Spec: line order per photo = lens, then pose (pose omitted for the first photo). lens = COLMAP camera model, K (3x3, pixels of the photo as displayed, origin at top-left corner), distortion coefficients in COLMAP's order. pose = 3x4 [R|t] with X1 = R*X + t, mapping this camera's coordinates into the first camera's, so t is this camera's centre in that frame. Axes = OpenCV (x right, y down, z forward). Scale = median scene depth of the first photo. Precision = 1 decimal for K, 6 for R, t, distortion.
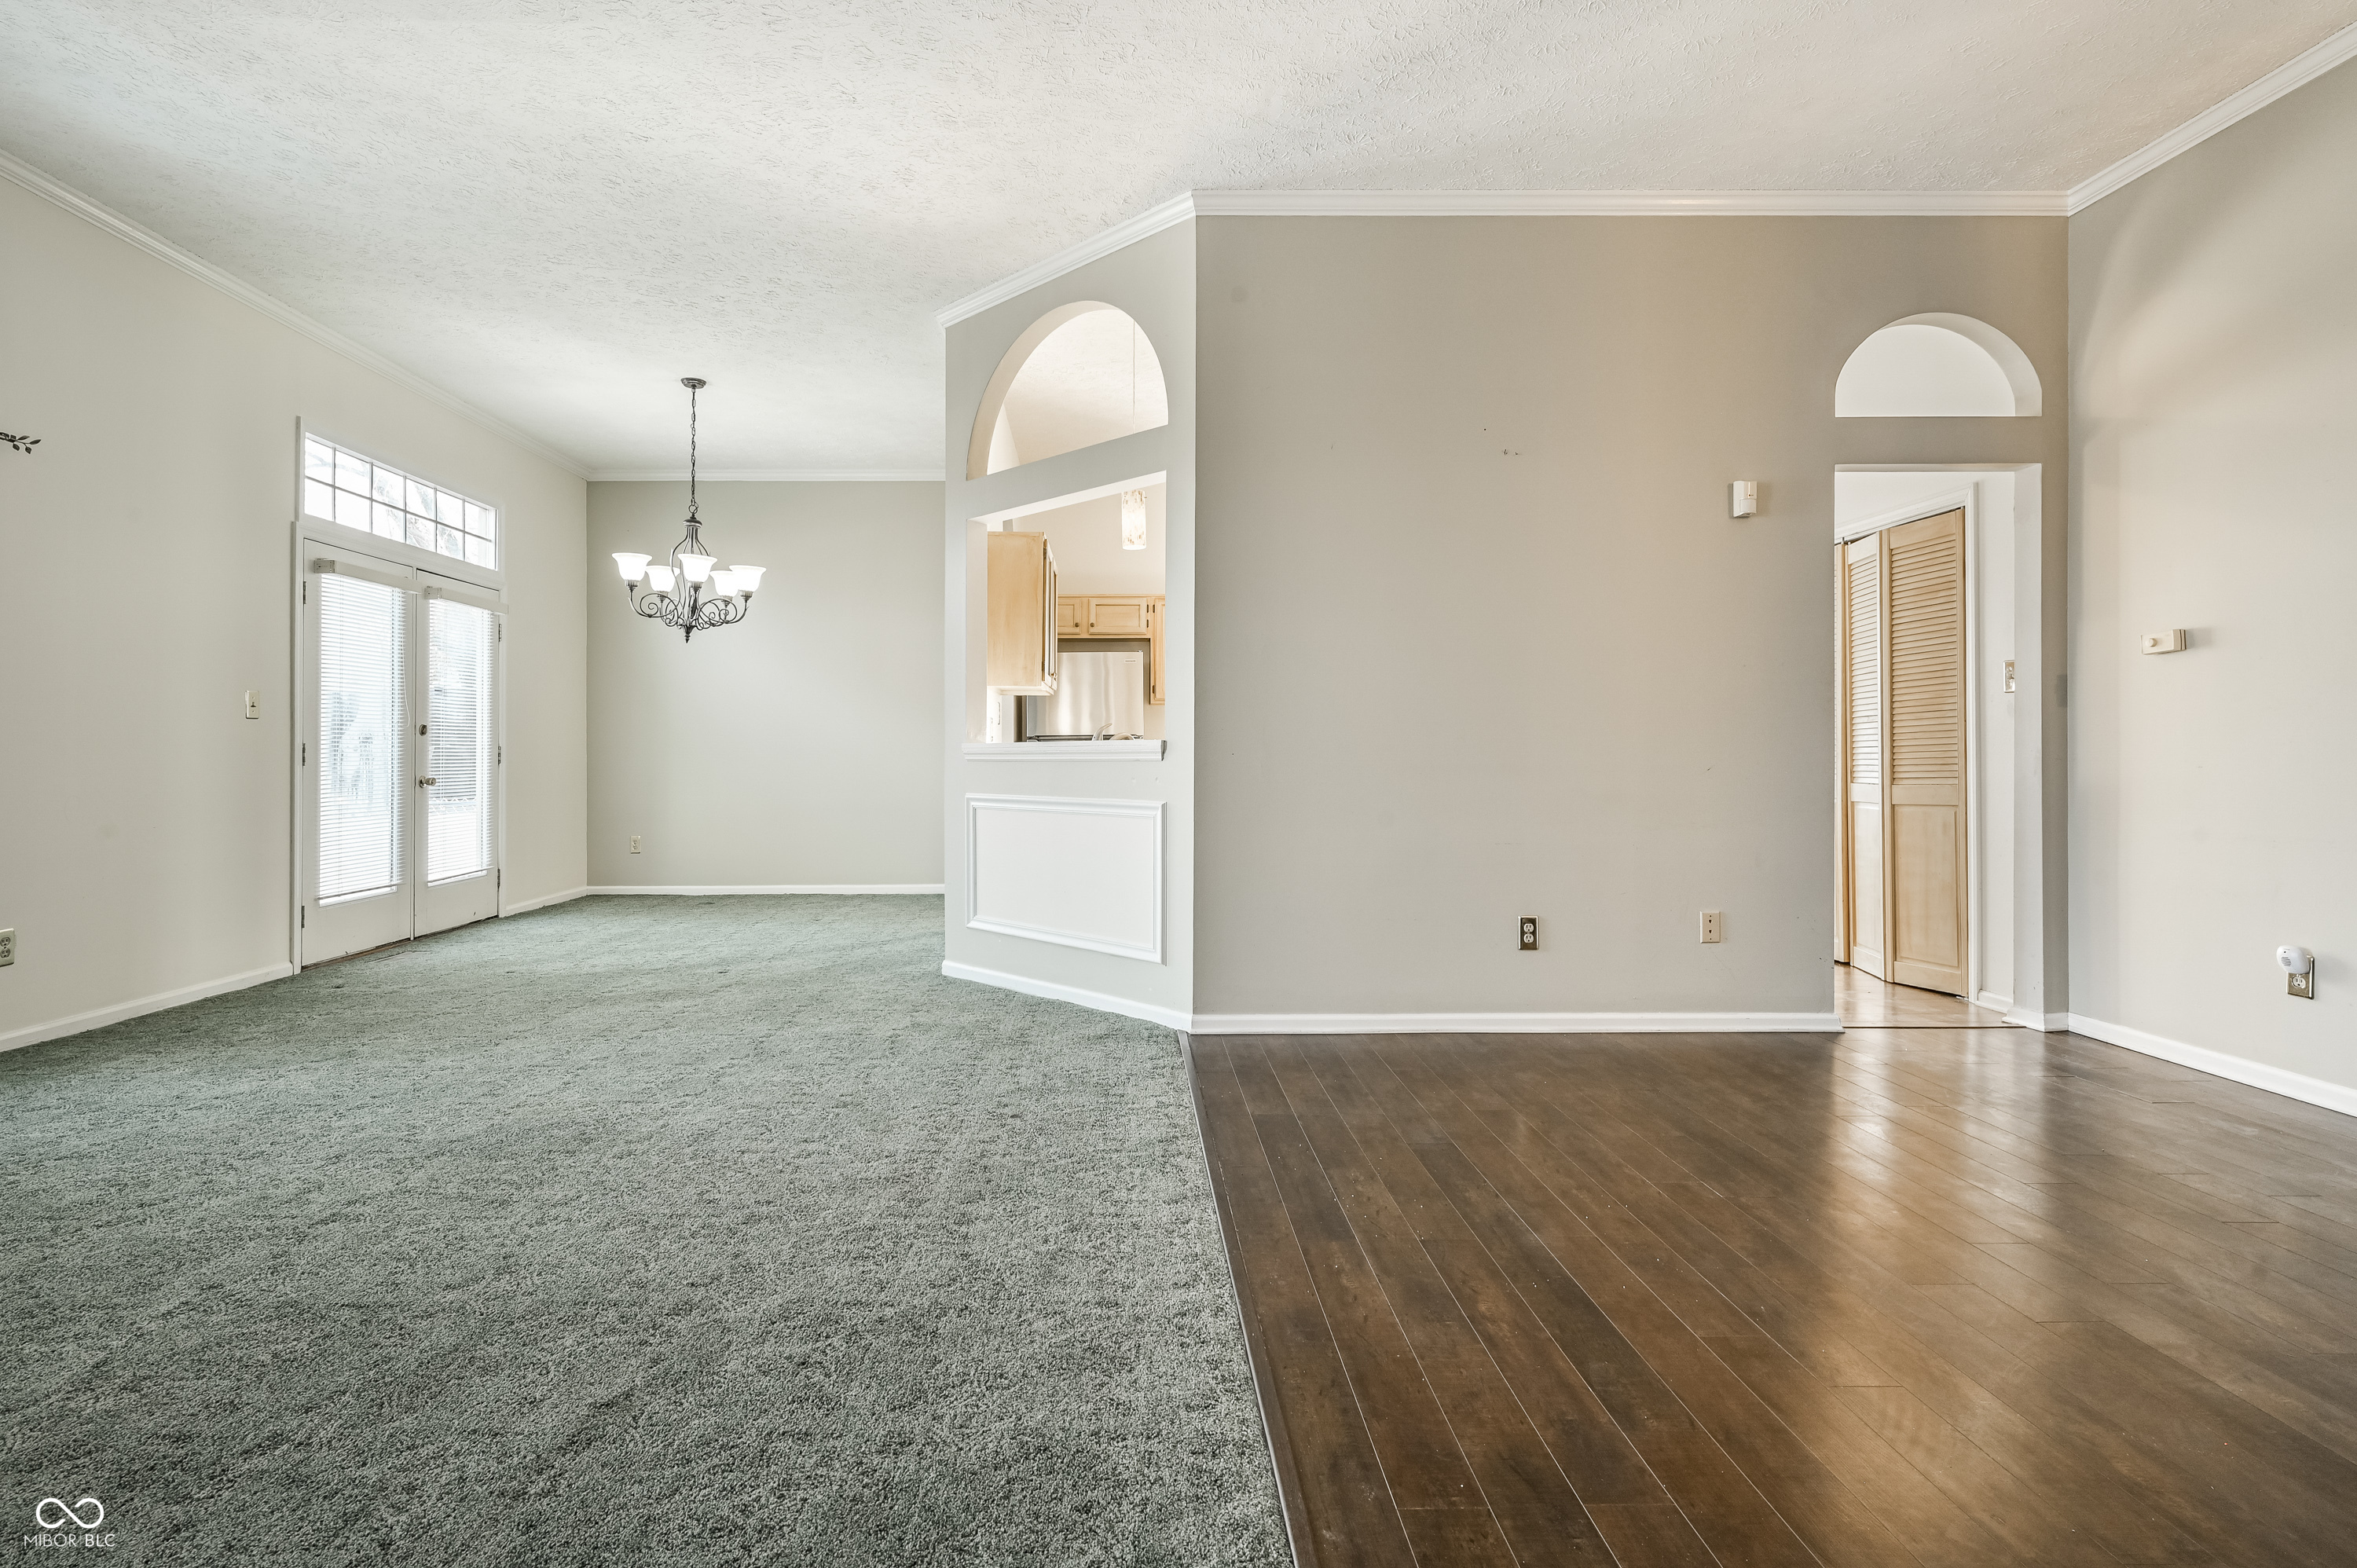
lens RADIAL K [[1095.9, 0, 1127.9], [0, 1095.9, 744.6], [0, 0, 1]] dist [0.002212, 0.000329]
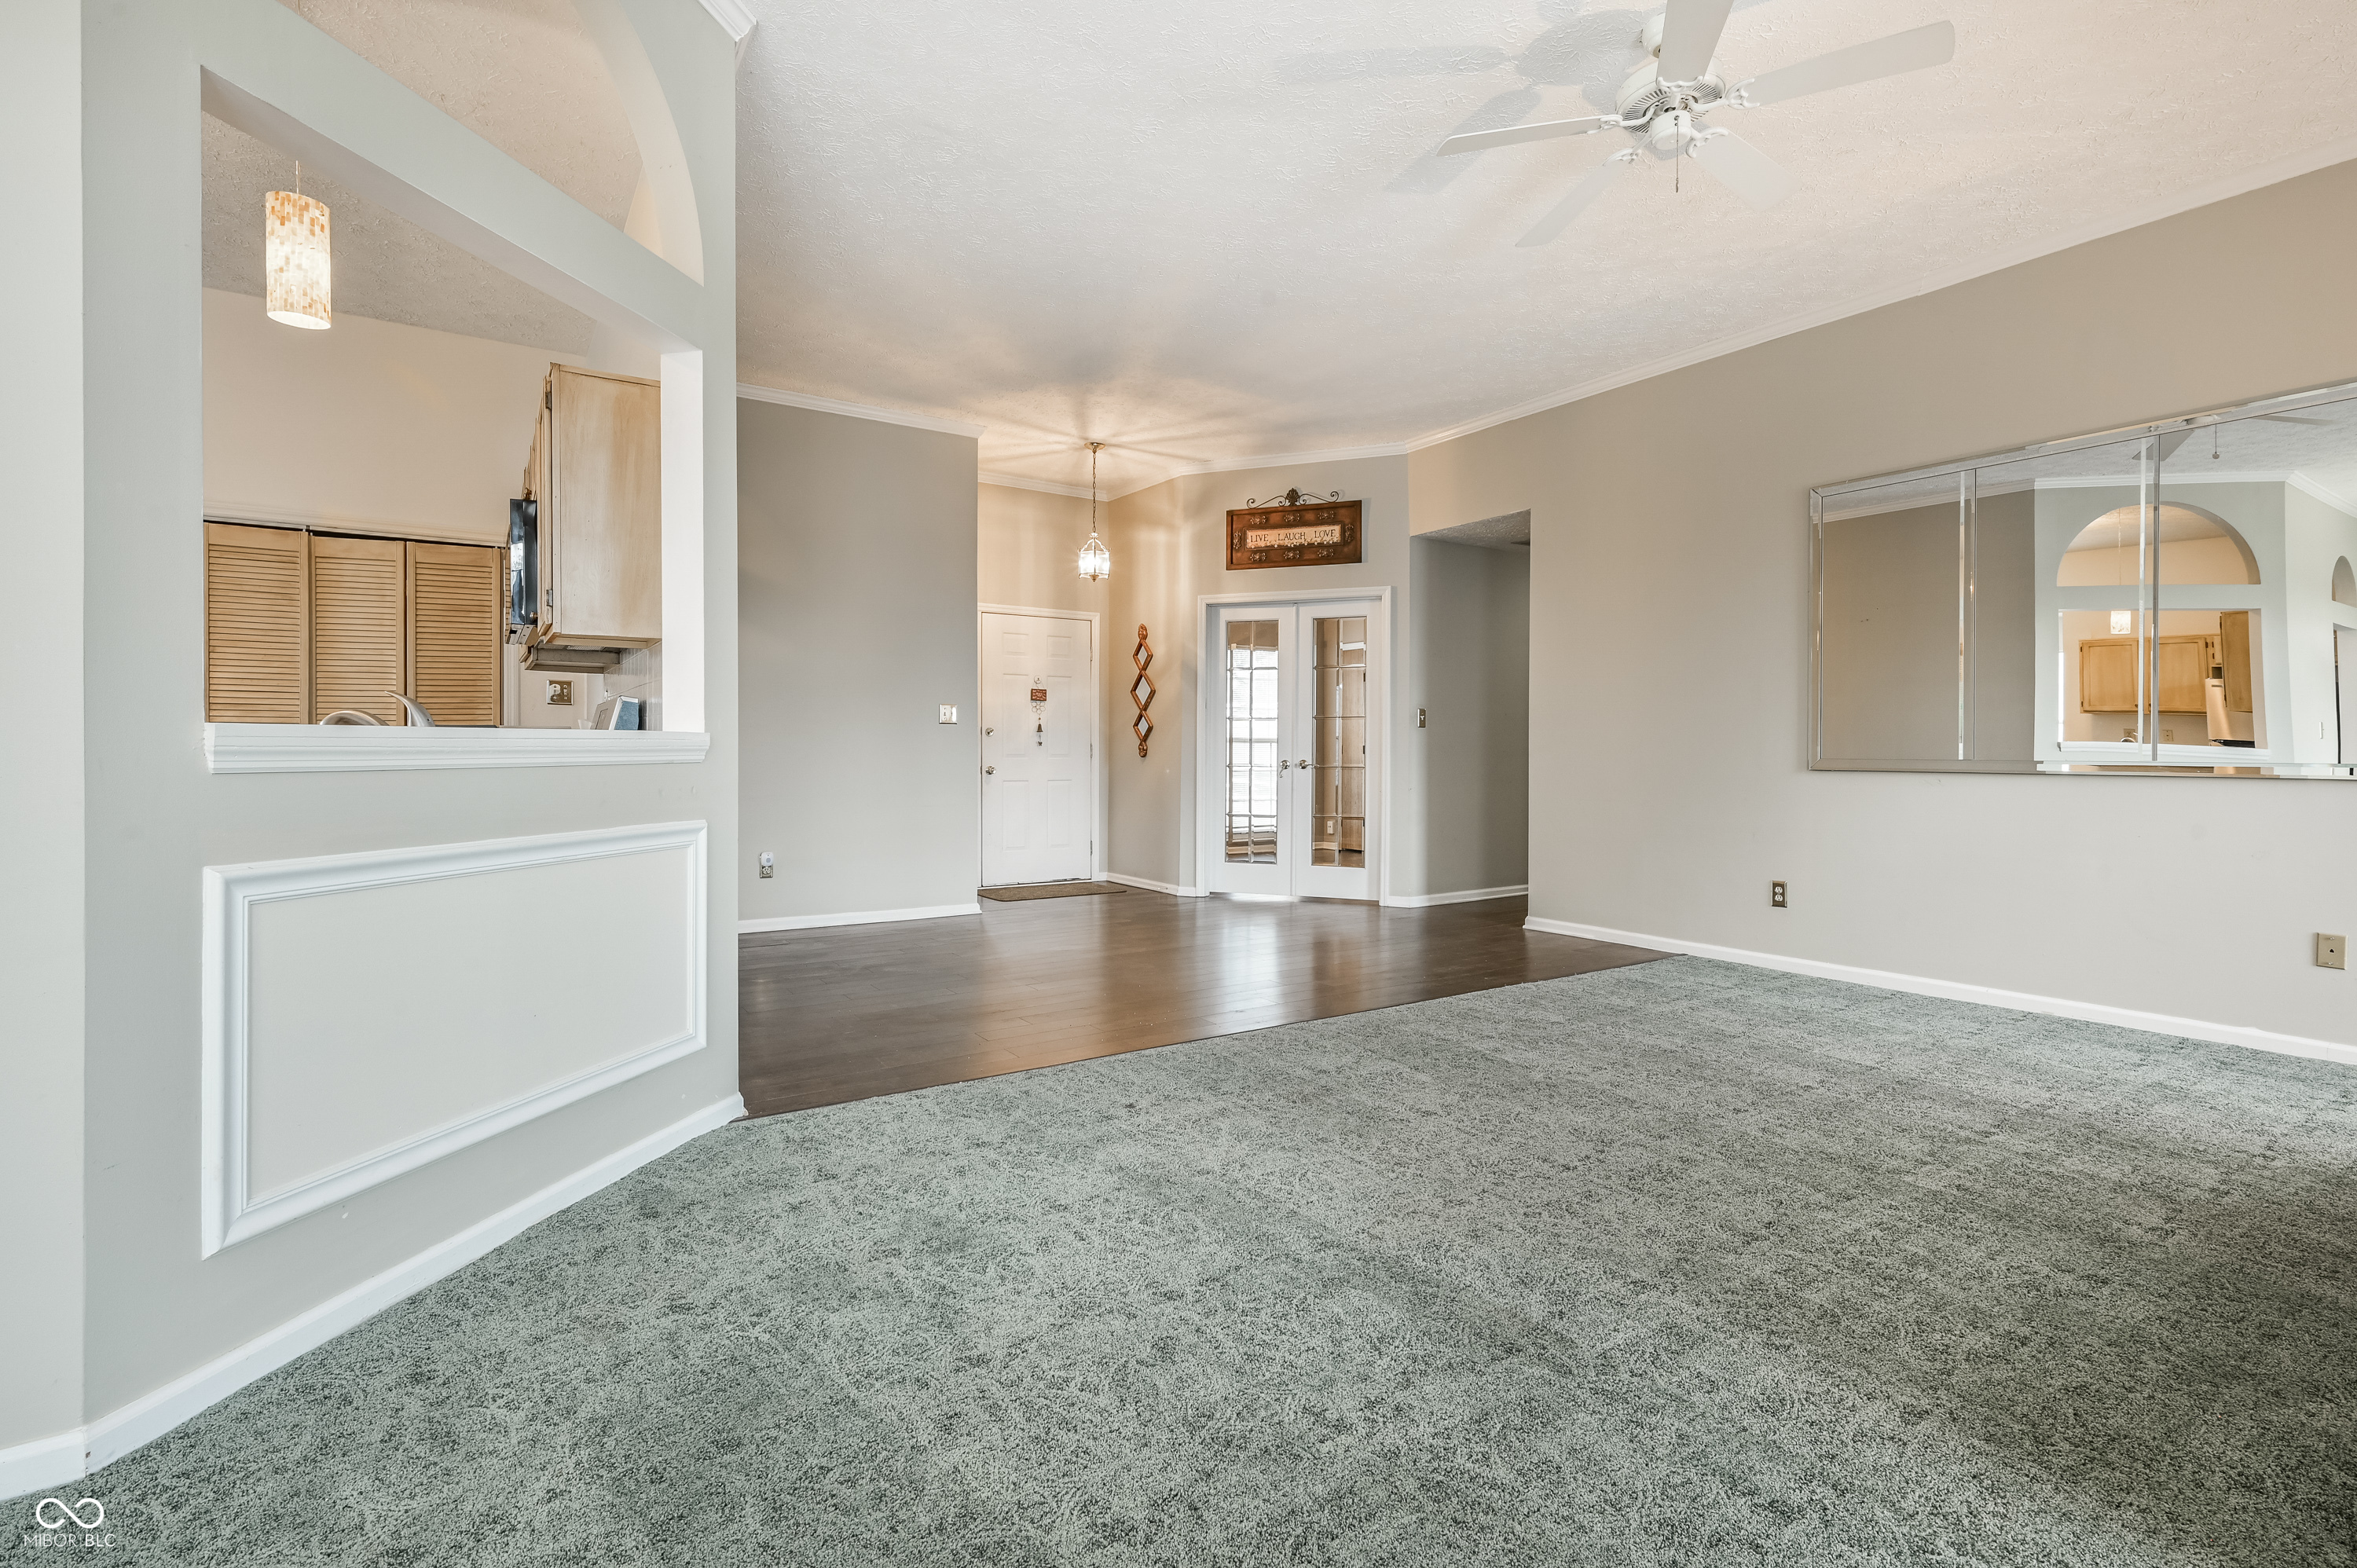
lens RADIAL K [[1078.8, 0, 1184.5], [0, 1078.8, 767.1], [0, 0, 1]] dist [0.000615, 0.000087]
pose [[-0.549281, -0.012775, 0.835540, -0.661562], [-0.005772, 0.999917, 0.011493, 0.007580], [-0.835618, 0.001490, -0.549309, 1.034525]]
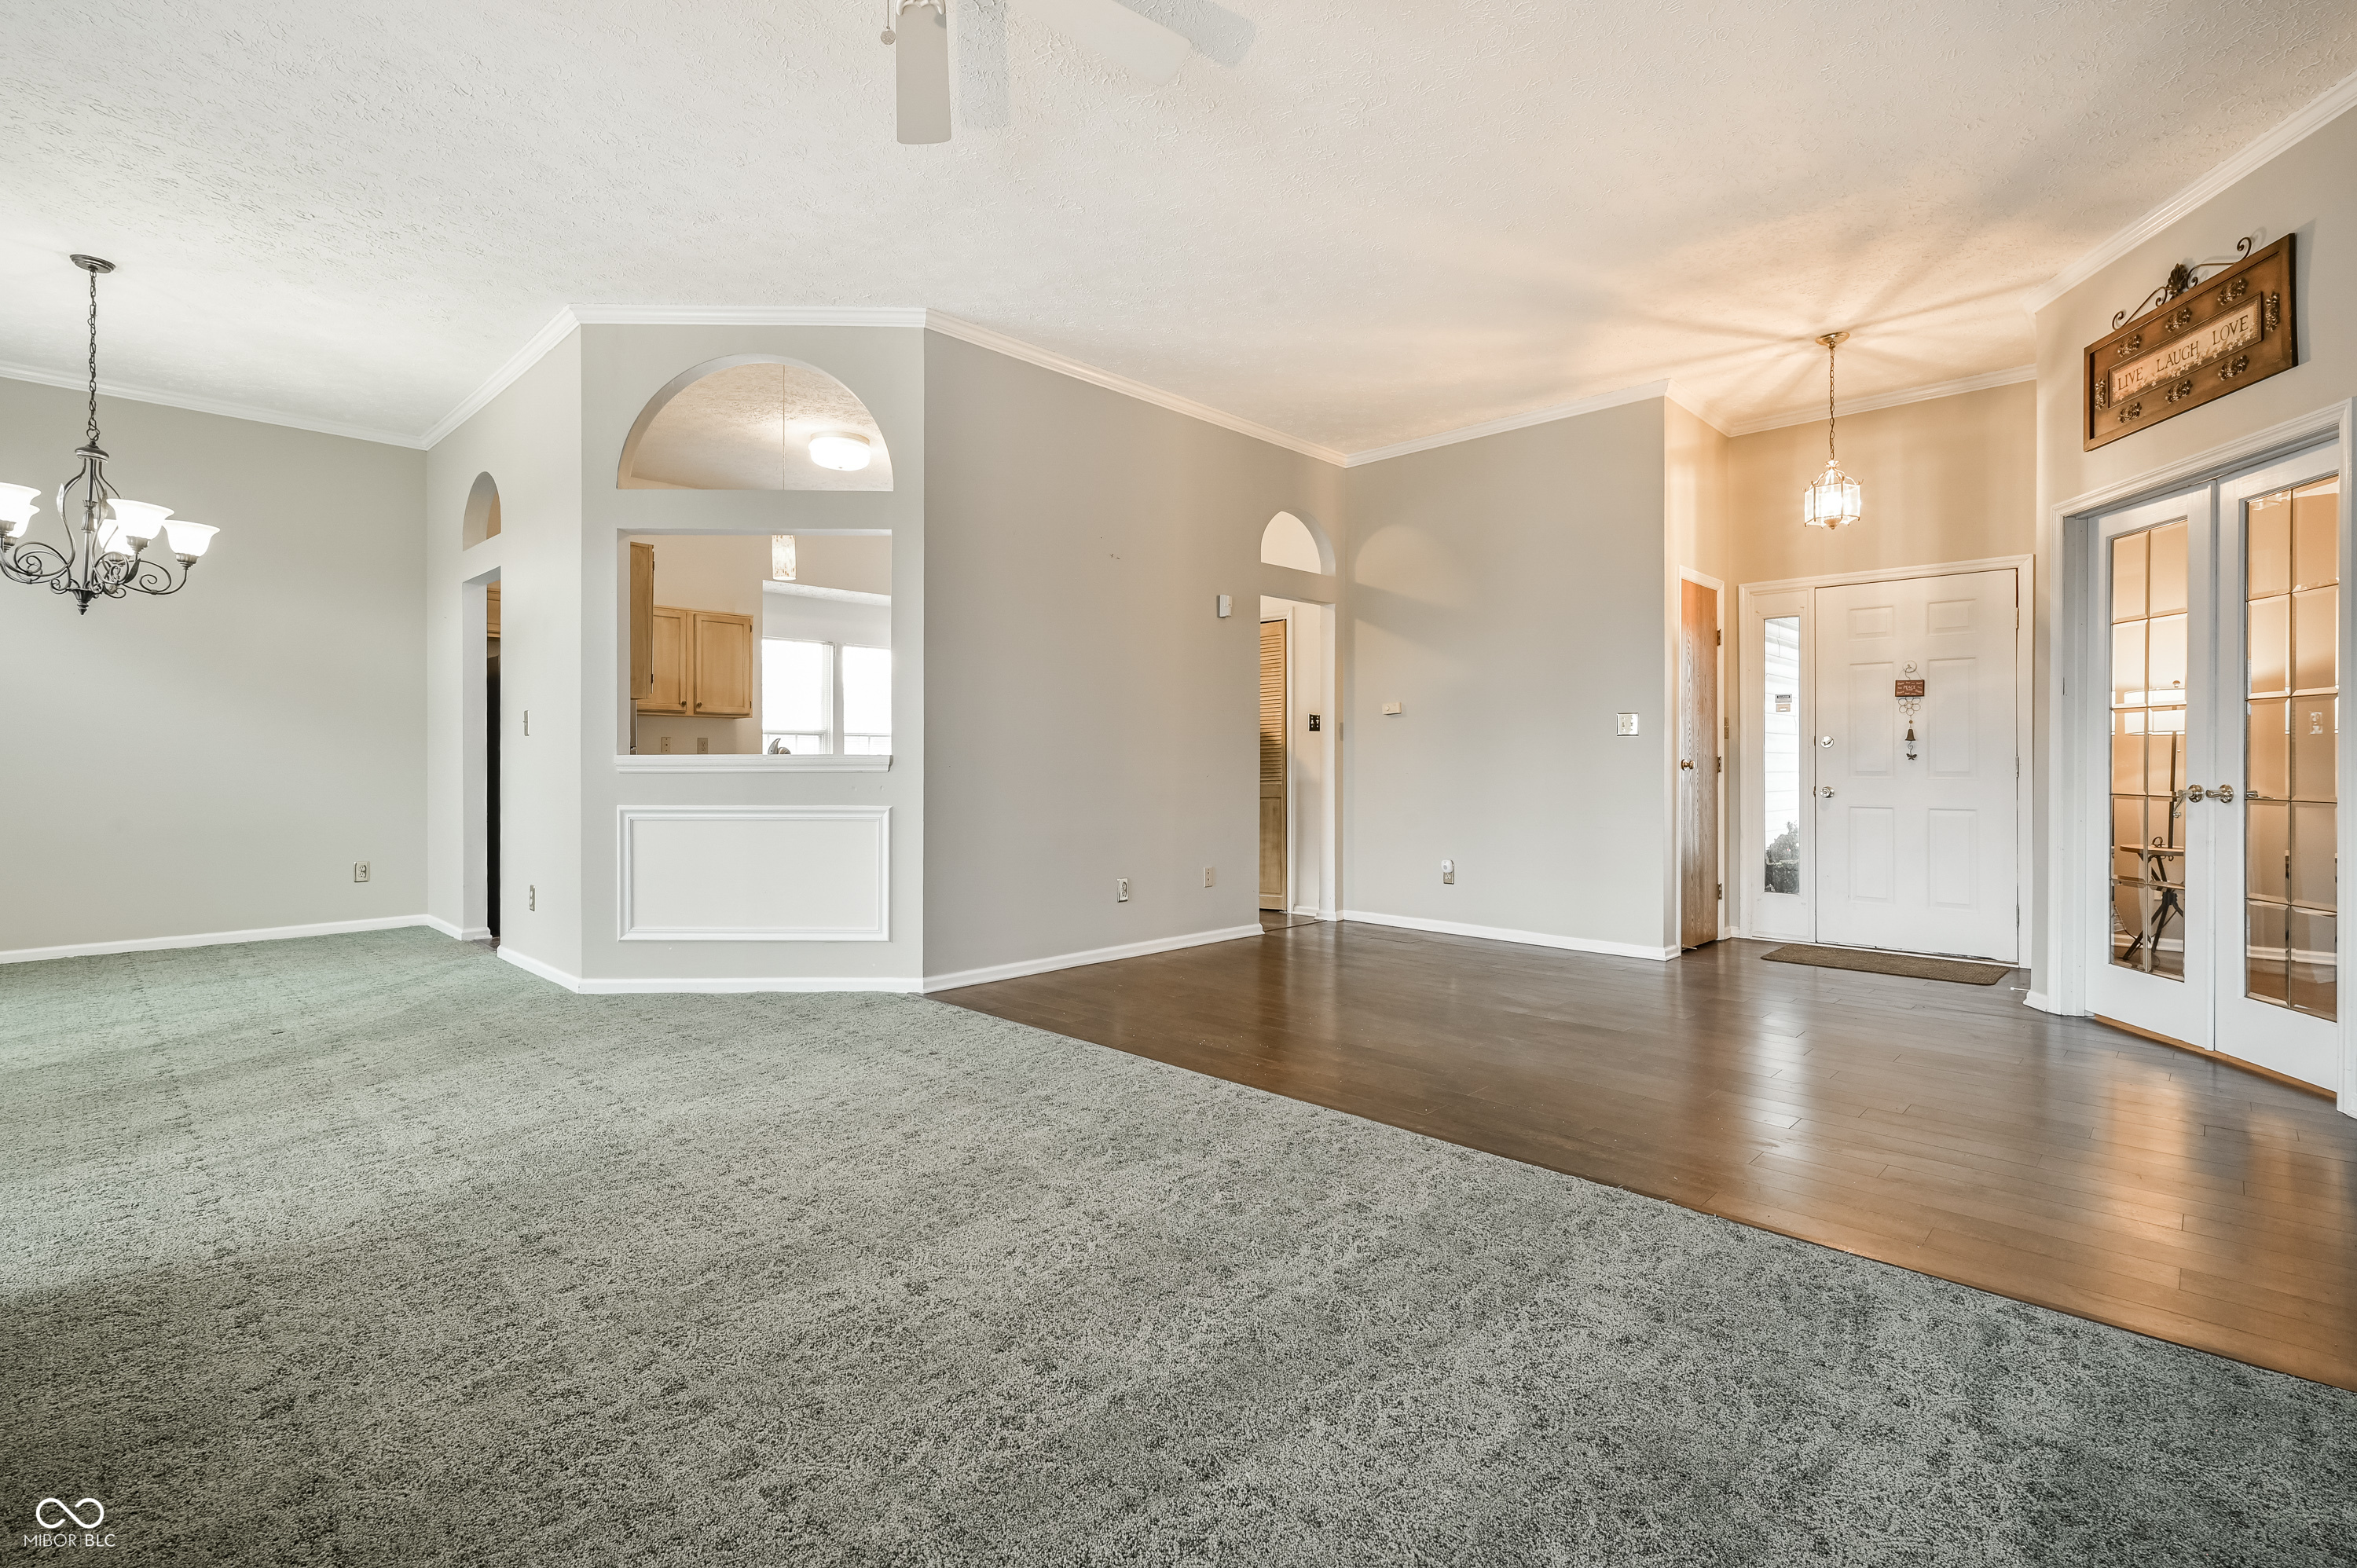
lens RADIAL K [[1078.8, 0, 1184.5], [0, 1078.8, 767.1], [0, 0, 1]] dist [0.000615, 0.000087]
pose [[0.697778, 0.000279, 0.716314, -0.540399], [-0.006220, 0.999965, 0.005669, 0.000740], [-0.716287, -0.008411, 0.697755, -0.046973]]
